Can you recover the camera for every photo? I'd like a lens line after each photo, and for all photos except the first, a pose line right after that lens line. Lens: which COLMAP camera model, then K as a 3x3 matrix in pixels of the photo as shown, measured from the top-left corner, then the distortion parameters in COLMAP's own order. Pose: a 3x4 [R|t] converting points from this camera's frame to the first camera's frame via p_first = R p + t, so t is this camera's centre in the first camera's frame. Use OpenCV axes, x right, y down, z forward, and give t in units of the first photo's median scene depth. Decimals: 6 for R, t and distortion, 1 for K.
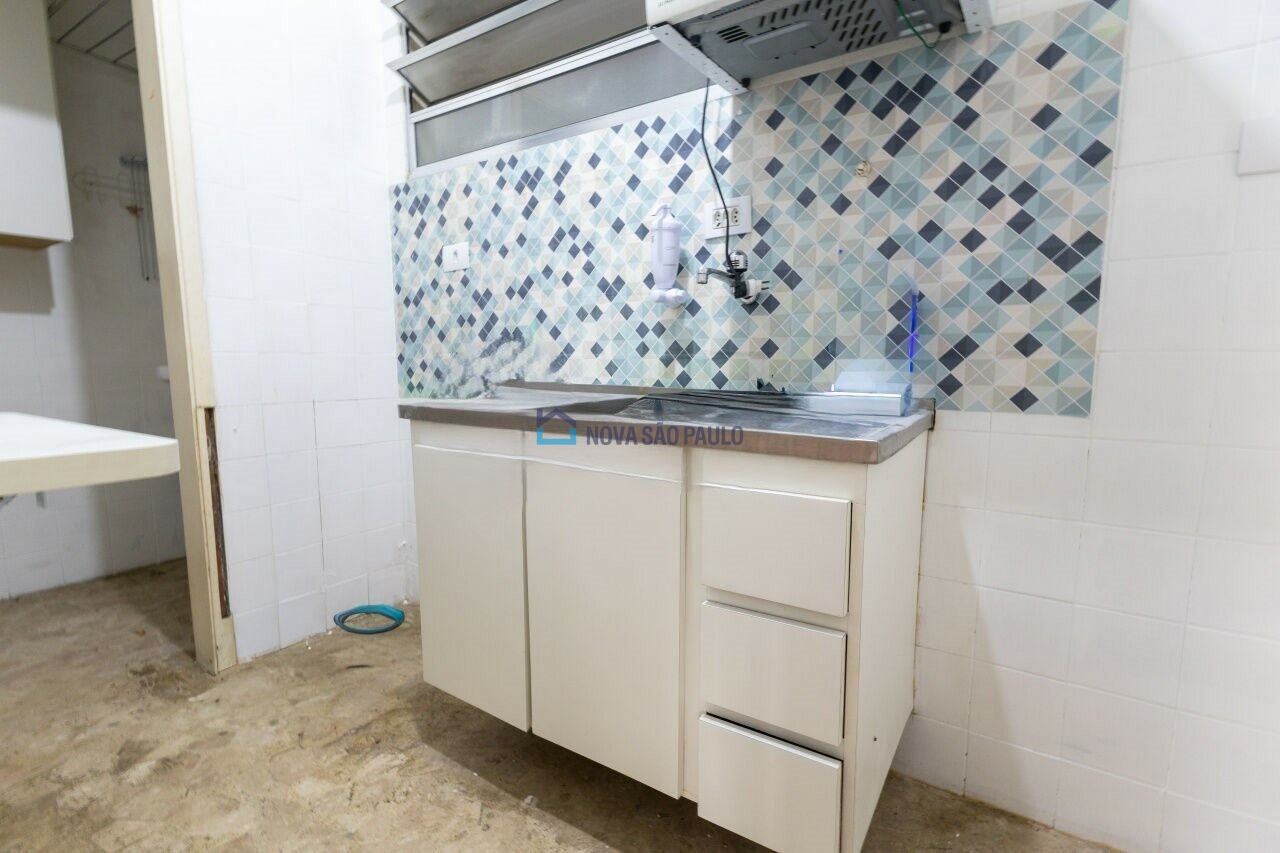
lens RADIAL K [[607.5, 0, 646.6], [0, 607.5, 433.3], [0, 0, 1]] dist [-0.010846, -0.000594]
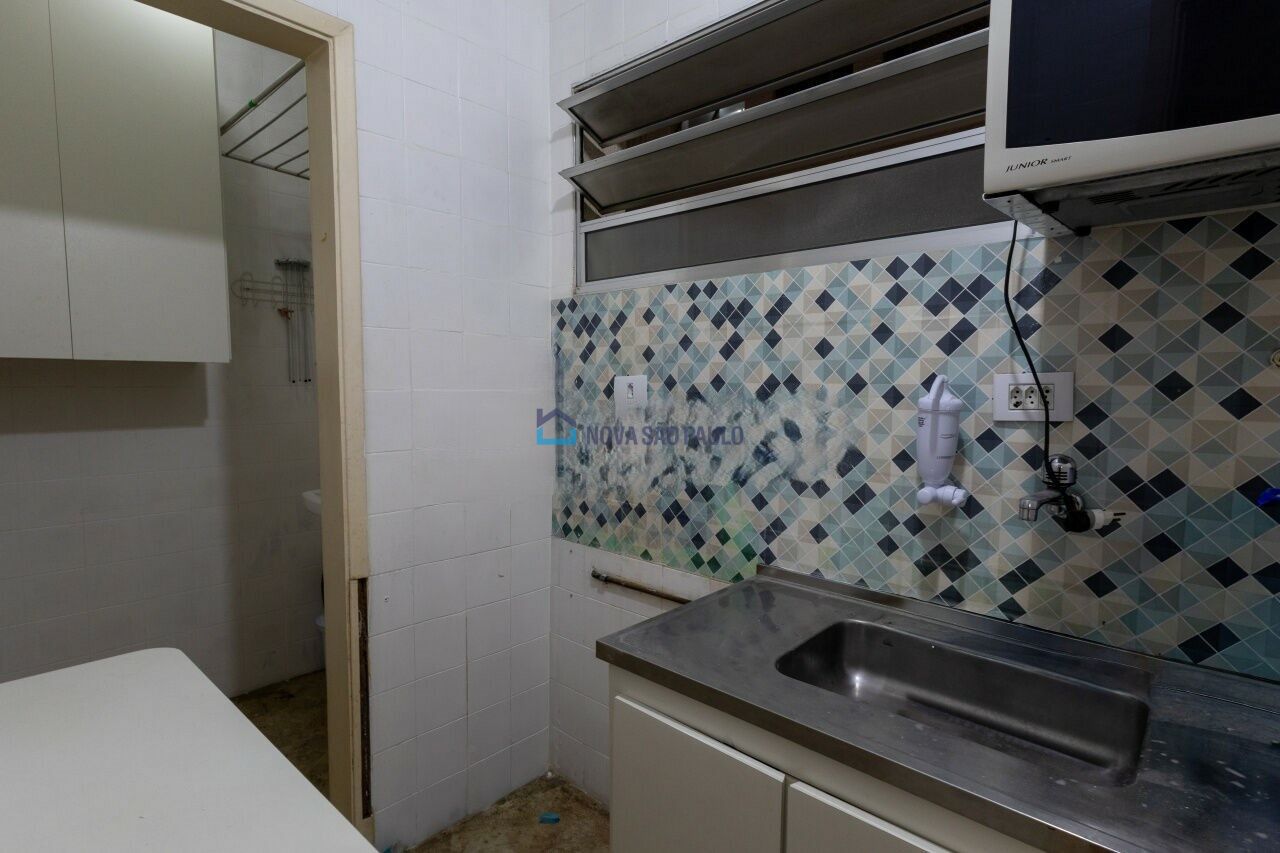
lens RADIAL K [[662.3, 0, 636.9], [0, 662.3, 430.9], [0, 0, 1]] dist [-0.012642, 0.005917]
pose [[0.983551, 0.018286, -0.179703, -0.163644], [-0.027349, 0.998469, -0.048085, -0.224280], [0.178548, 0.052209, 0.982545, 0.115464]]
